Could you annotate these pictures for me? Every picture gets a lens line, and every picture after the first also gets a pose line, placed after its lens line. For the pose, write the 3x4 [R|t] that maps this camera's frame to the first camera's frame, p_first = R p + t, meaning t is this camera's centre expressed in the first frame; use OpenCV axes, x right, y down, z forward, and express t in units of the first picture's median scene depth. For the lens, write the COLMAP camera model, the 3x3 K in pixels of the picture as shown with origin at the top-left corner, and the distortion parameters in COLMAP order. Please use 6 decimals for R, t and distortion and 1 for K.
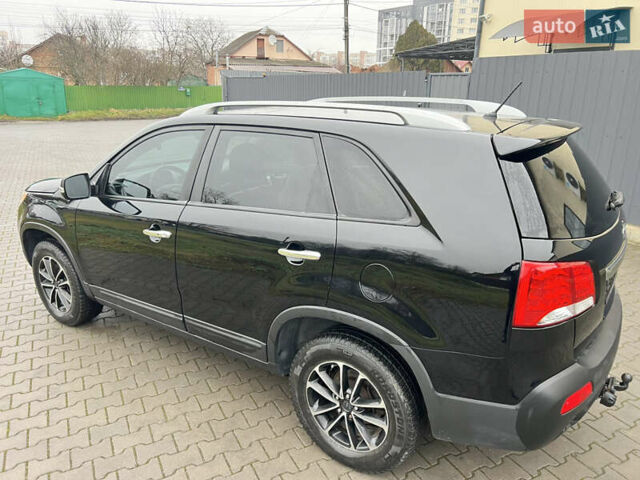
lens RADIAL K [[476.3, 0, 323.0], [0, 476.3, 242.0], [0, 0, 1]] dist [0.048752, -0.060904]
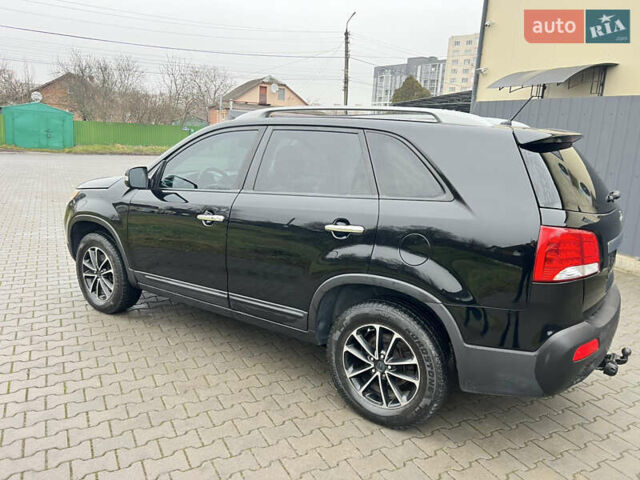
lens RADIAL K [[476.5, 0, 320.0], [0, 476.5, 240.0], [0, 0, 1]] dist [0.053876, -0.072186]
pose [[0.999192, 0.038410, 0.011849, -0.103200], [-0.037043, 0.994338, -0.099597, 0.143845], [-0.015607, 0.099077, 0.994957, -0.130644]]
